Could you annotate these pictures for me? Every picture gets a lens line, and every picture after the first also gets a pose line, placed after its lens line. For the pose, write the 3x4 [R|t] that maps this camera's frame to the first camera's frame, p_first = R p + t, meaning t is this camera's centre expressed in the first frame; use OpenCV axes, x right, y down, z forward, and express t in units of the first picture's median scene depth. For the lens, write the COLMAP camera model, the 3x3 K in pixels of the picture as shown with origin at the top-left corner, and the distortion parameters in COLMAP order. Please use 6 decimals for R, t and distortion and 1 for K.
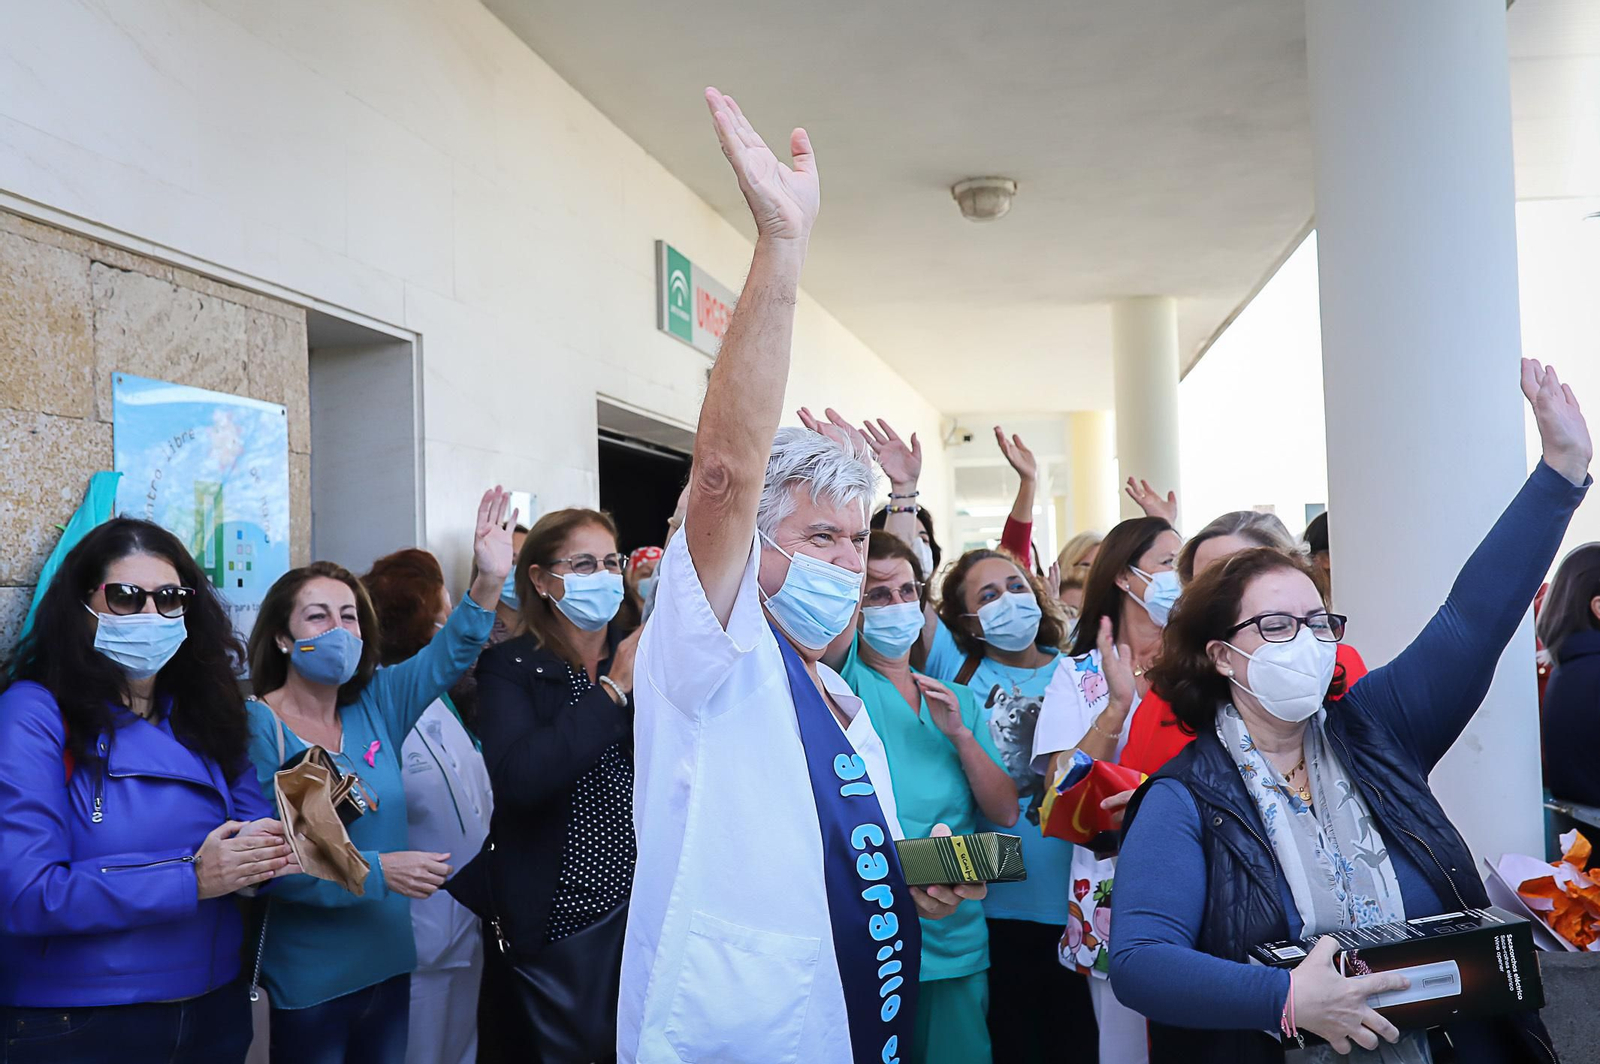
lens RADIAL K [[1539.3, 0, 791.7], [0, 1539.3, 525.8], [0, 0, 1]] dist [-0.034424, 0.000000]
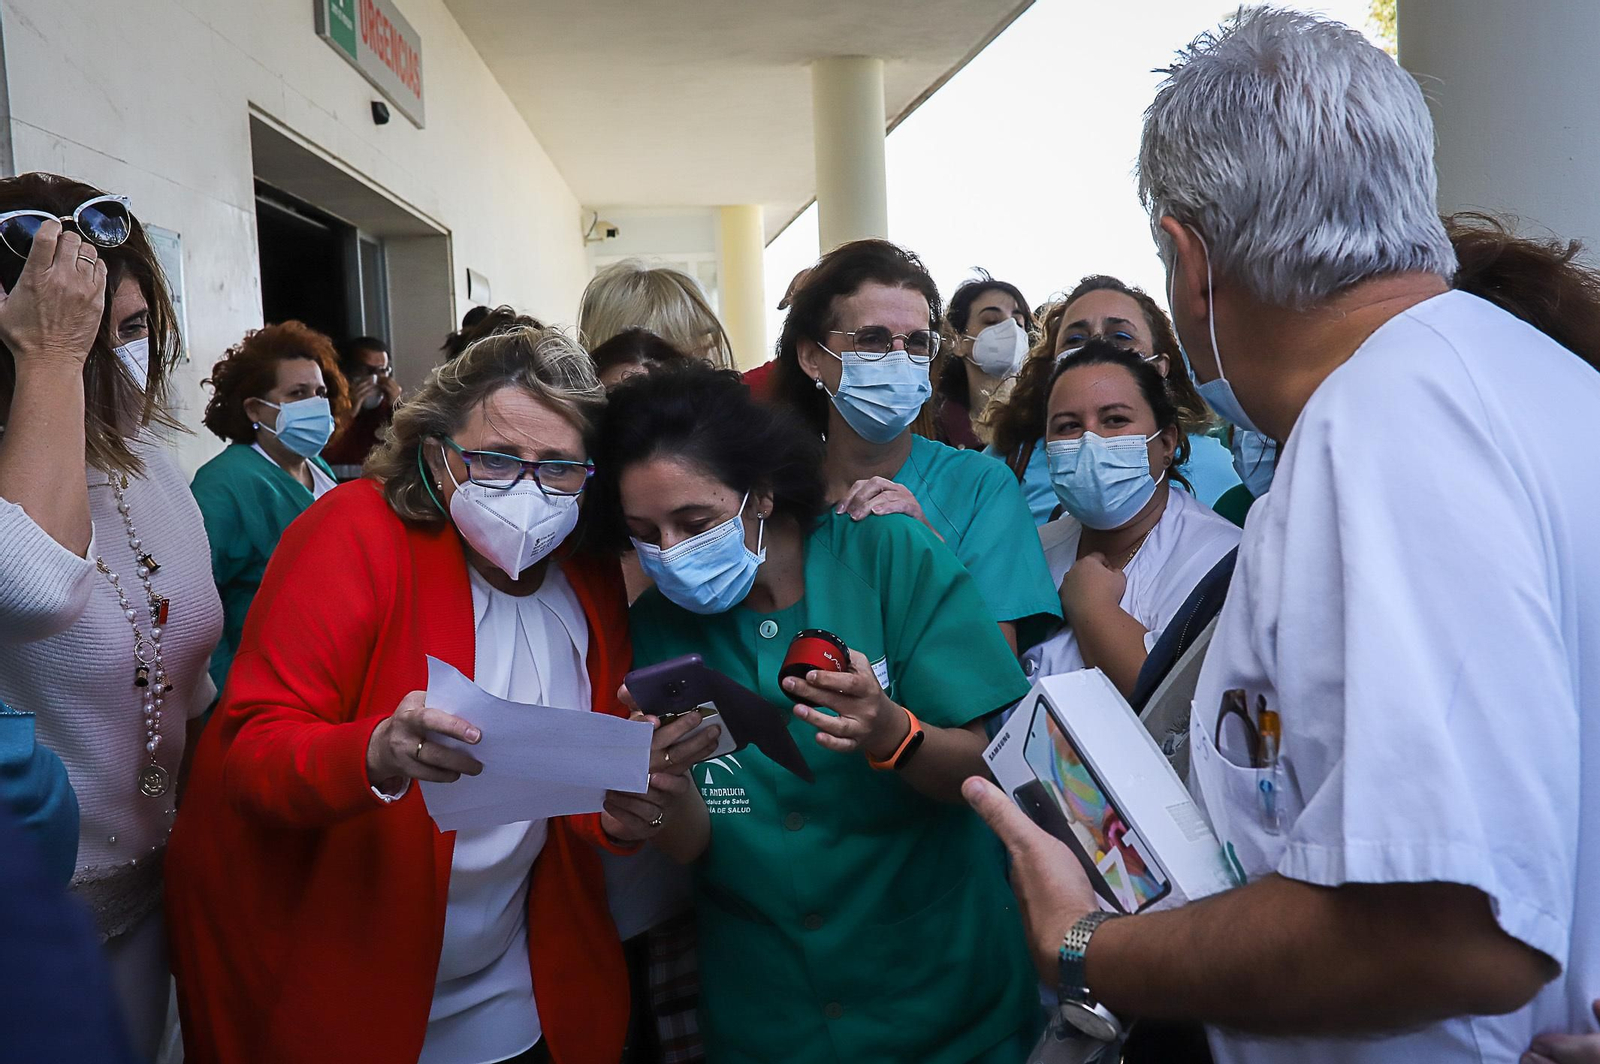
lens RADIAL K [[1539.3, 0, 792.7], [0, 1539.3, 522.3], [0, 0, 1]] dist [-0.034424, 0.000000]
pose [[0.964443, -0.034732, 0.261999, -0.123670], [0.004777, 0.993456, 0.114115, 0.046044], [-0.264248, -0.108806, 0.958298, 0.372485]]
